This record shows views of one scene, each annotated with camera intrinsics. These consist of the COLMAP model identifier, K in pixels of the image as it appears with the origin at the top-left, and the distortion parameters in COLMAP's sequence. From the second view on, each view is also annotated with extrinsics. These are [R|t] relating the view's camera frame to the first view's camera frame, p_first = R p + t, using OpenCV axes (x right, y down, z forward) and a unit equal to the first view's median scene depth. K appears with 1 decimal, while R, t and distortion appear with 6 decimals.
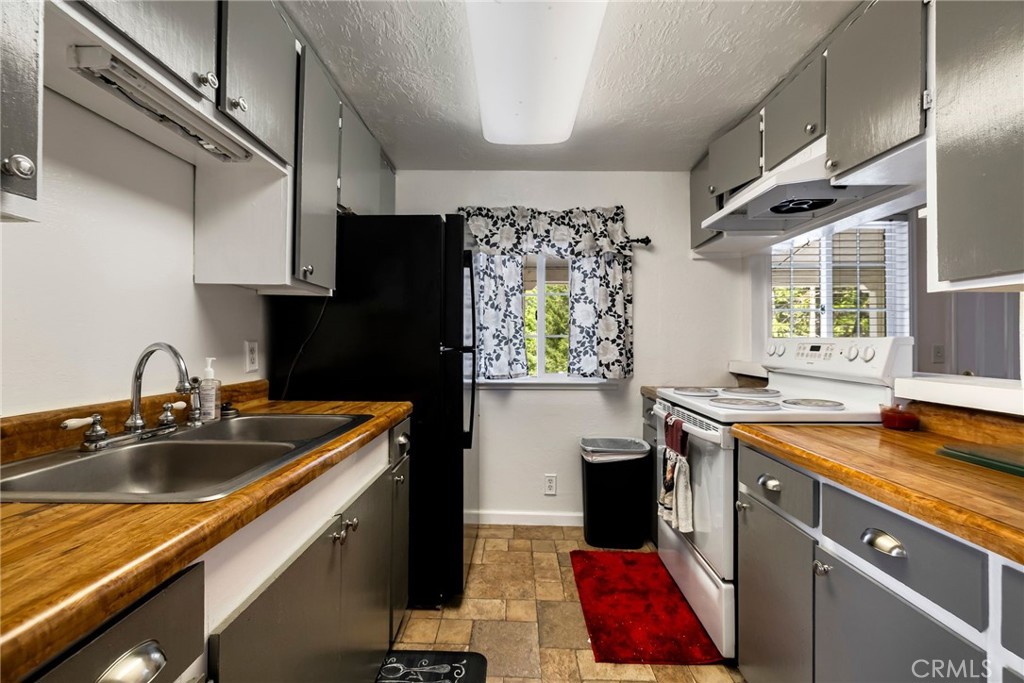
lens RADIAL K [[465.2, 0, 509.7], [0, 465.2, 339.8], [0, 0, 1]] dist [-0.003350, -0.000063]
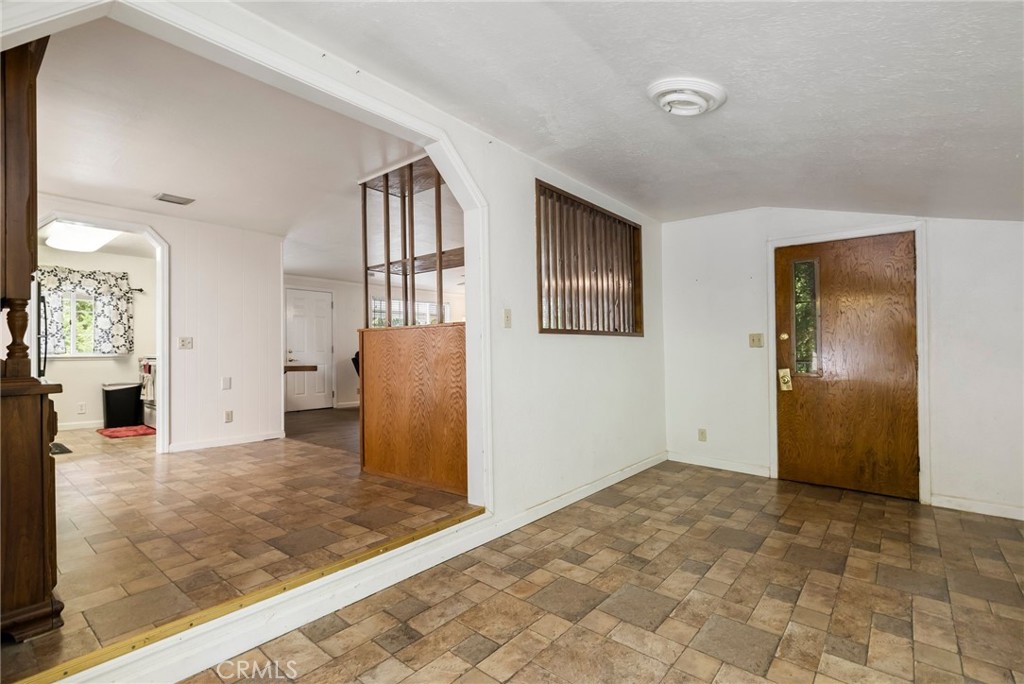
lens RADIAL K [[465.2, 0, 510.0], [0, 465.2, 344.1], [0, 0, 1]] dist [-0.003350, -0.000063]
pose [[0.628771, -0.001041, 0.777589, -0.309270], [0.006422, 0.999972, -0.003854, 0.059082], [-0.777564, 0.007417, 0.628761, -1.709357]]
